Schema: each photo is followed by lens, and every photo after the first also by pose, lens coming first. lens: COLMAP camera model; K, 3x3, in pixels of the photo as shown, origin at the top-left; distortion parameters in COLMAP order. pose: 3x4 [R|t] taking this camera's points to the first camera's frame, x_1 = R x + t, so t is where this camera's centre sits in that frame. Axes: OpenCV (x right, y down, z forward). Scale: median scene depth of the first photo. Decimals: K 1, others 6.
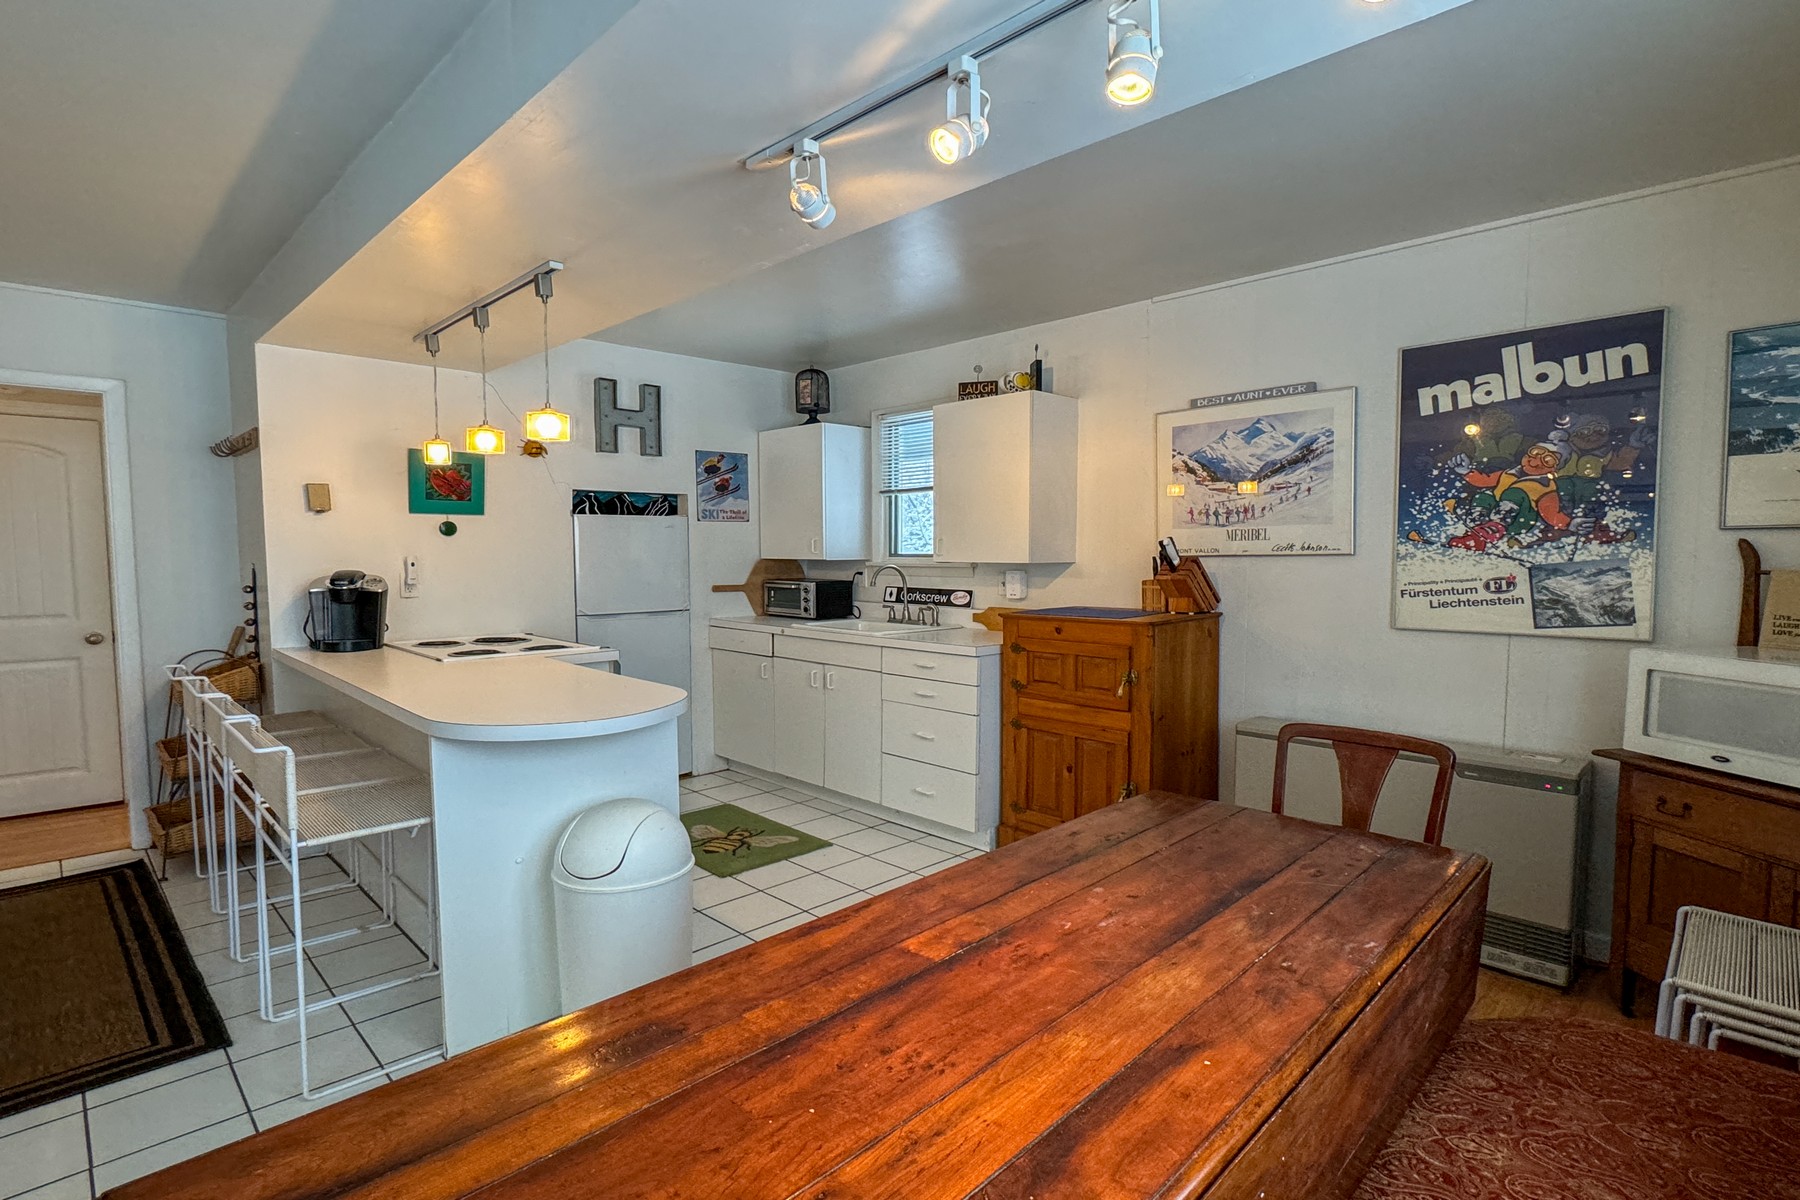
lens RADIAL K [[894.9, 0, 903.5], [0, 894.9, 612.7], [0, 0, 1]] dist [0.001087, 0.000411]
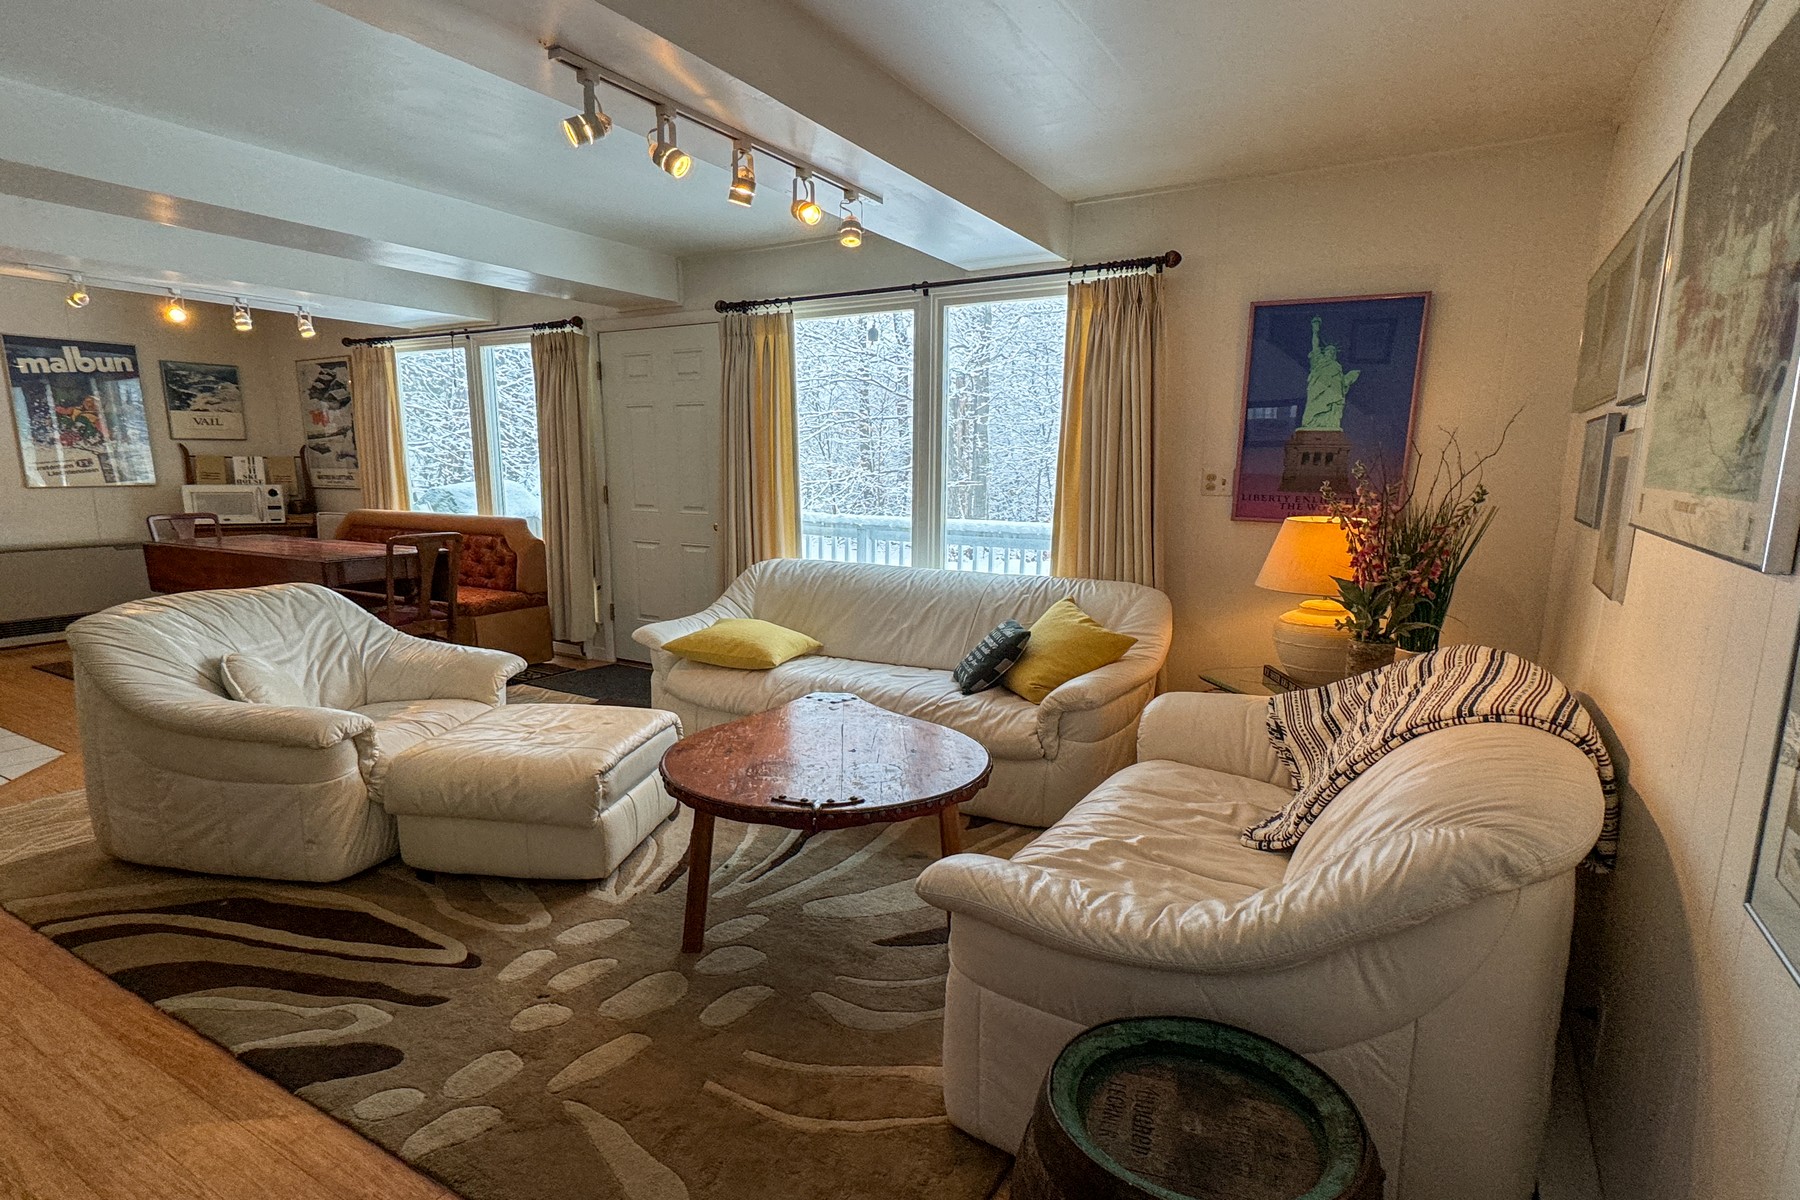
lens RADIAL K [[927.6, 0, 910.9], [0, 927.6, 620.3], [0, 0, 1]] dist [-0.000131, -0.000029]
pose [[-0.271136, -0.168510, 0.947676, -1.974938], [0.054329, 0.980308, 0.189856, 0.022826], [-0.961007, 0.102964, -0.256641, -0.257682]]
